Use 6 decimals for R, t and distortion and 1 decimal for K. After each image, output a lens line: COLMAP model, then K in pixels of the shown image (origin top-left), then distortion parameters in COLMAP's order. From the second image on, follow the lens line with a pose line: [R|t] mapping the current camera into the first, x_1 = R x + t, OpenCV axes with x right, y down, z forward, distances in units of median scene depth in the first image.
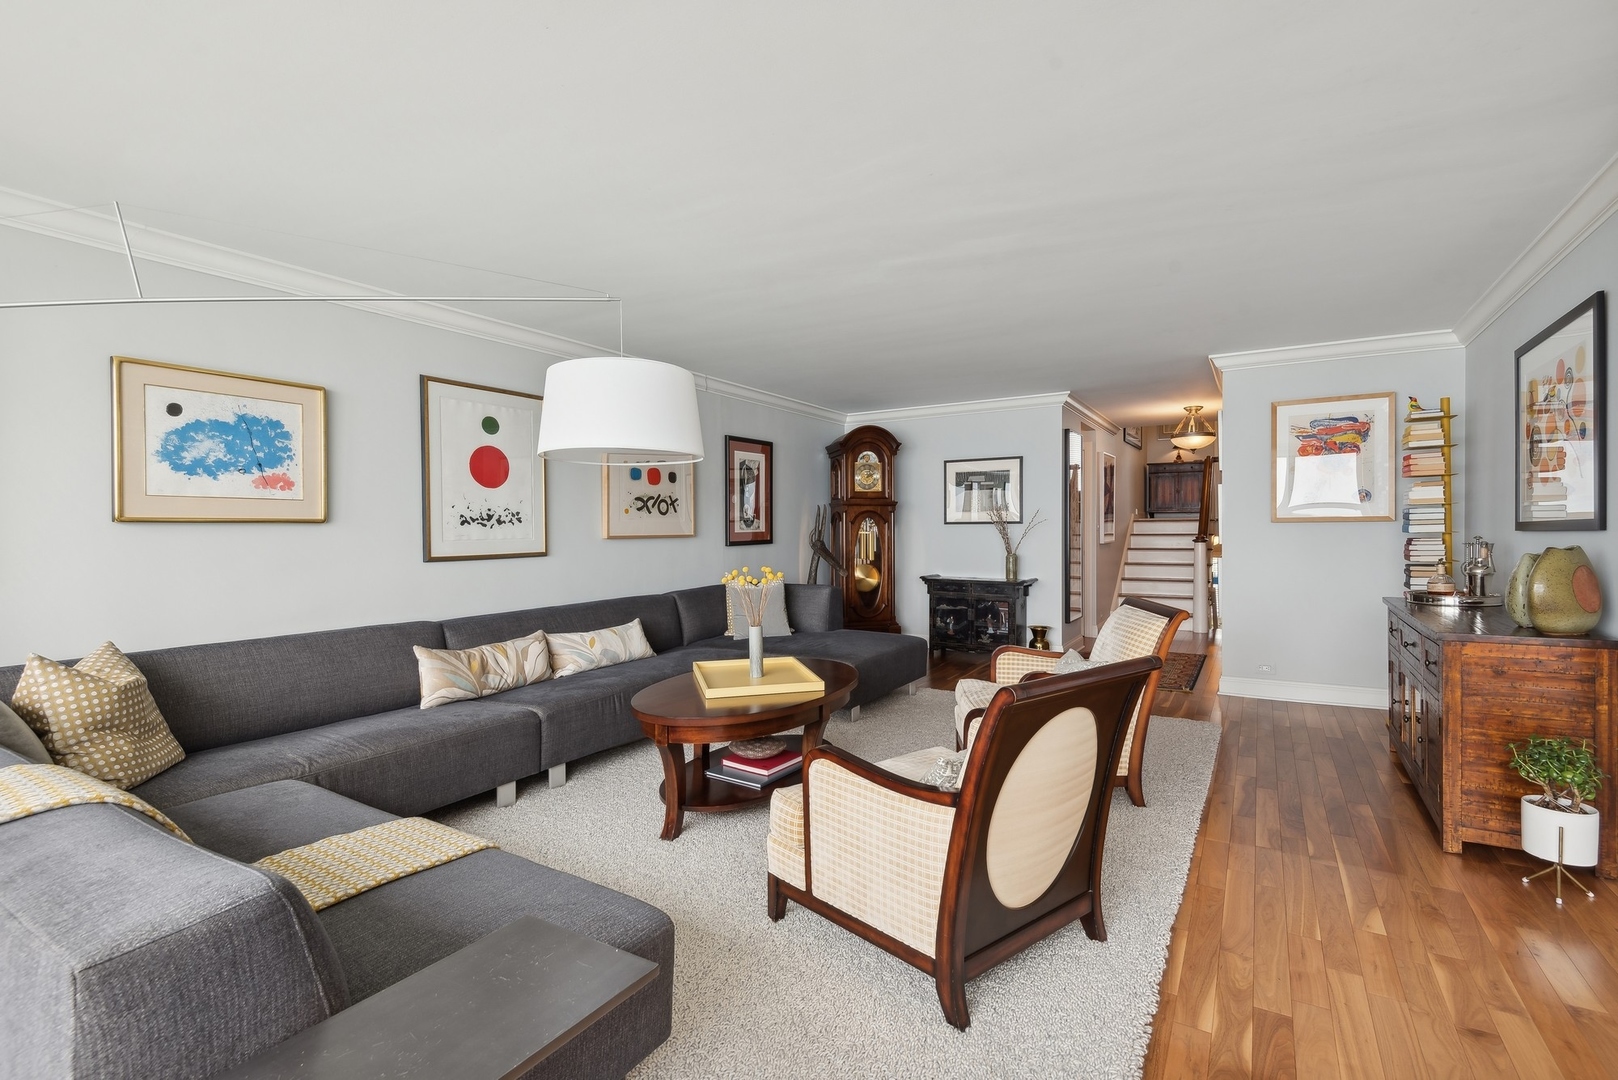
lens RADIAL K [[743.0, 0, 812.9], [0, 743.0, 544.2], [0, 0, 1]] dist [0.002728, -0.000838]
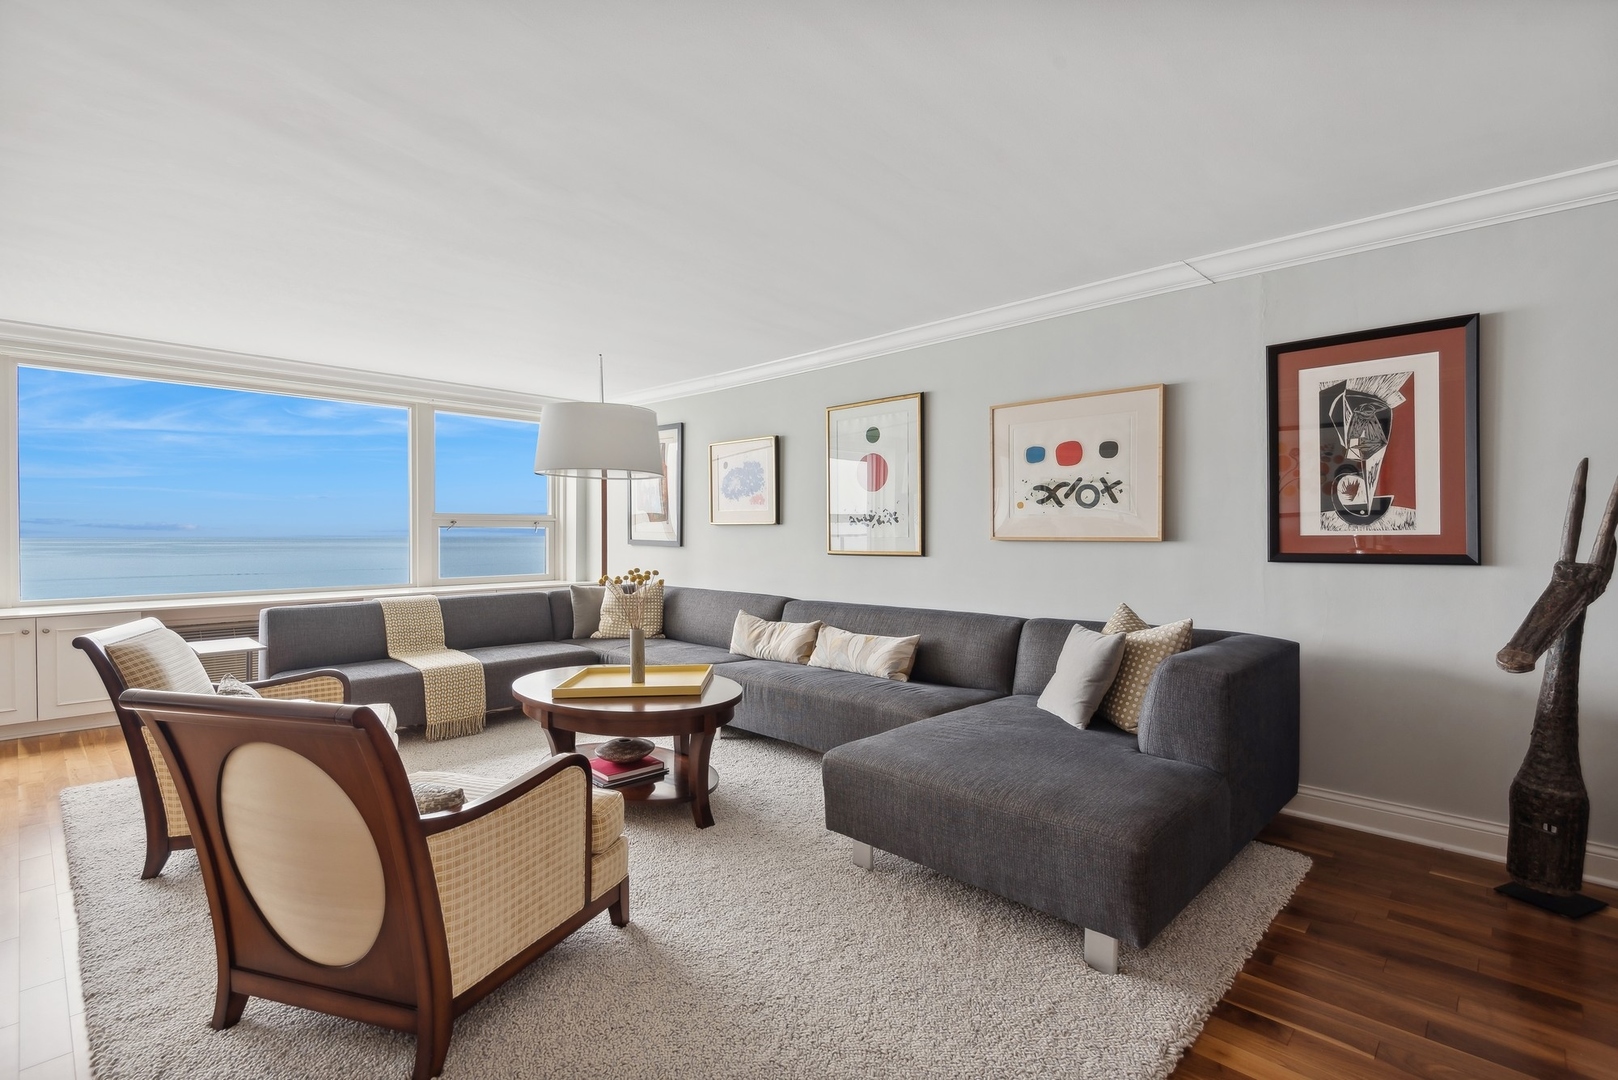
lens RADIAL K [[743.0, 0, 812.9], [0, 743.0, 544.2], [0, 0, 1]] dist [0.002728, -0.000838]
pose [[-0.220052, 0.024514, -0.975180, 0.535659], [-0.015881, 0.999462, 0.028708, -0.022317], [0.975359, 0.021804, -0.219544, 0.938408]]
